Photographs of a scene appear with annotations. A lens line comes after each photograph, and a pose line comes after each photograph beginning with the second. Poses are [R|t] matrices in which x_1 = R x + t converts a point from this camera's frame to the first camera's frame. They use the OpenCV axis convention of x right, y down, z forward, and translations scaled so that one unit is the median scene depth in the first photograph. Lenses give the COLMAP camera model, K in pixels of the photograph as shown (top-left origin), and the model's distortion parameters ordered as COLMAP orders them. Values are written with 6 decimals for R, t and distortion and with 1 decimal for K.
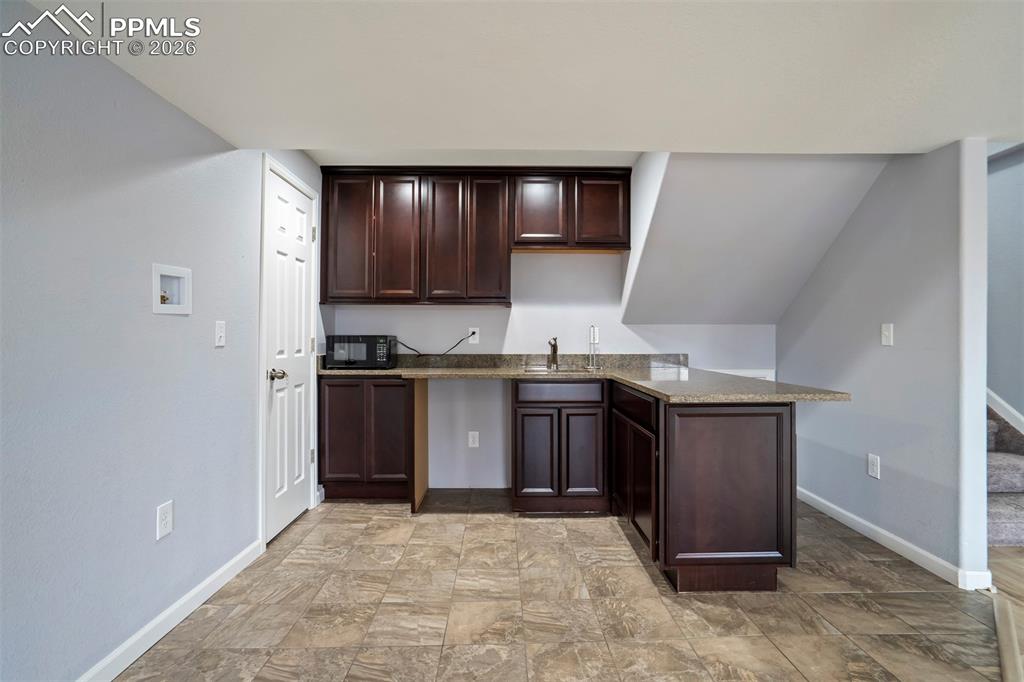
lens RADIAL K [[483.3, 0, 506.7], [0, 483.3, 342.3], [0, 0, 1]] dist [-0.030329, 0.014735]
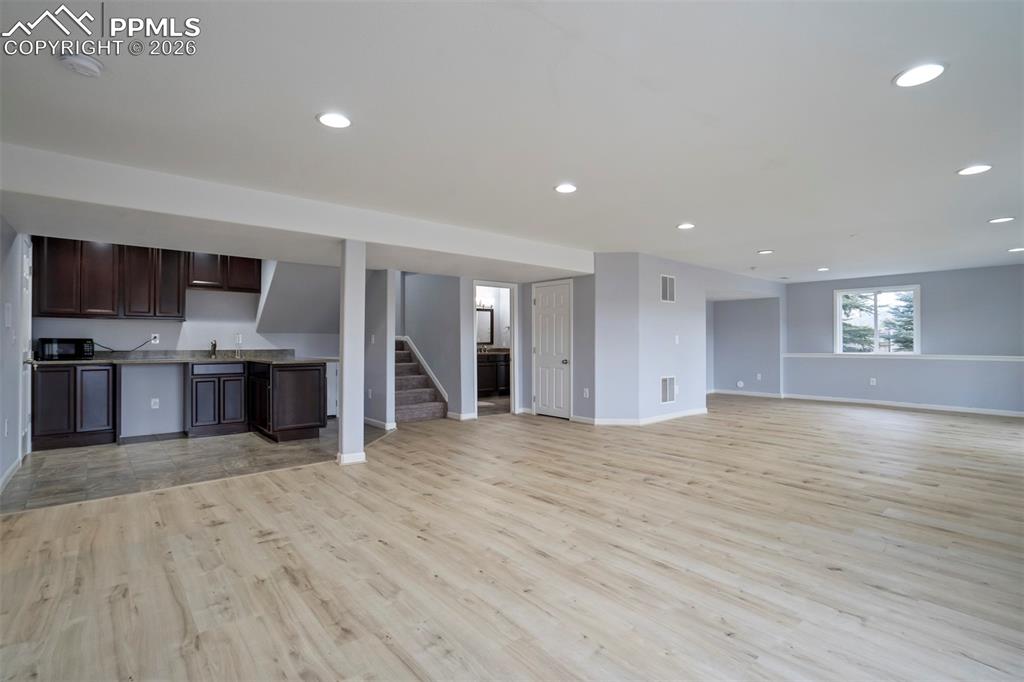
lens RADIAL K [[483.3, 0, 505.5], [0, 483.3, 339.3], [0, 0, 1]] dist [-0.030329, 0.014735]
pose [[0.765243, 0.006484, 0.643709, -0.216376], [0.004328, 0.999875, -0.015217, 0.018205], [-0.643727, 0.014430, 0.765119, -1.042579]]
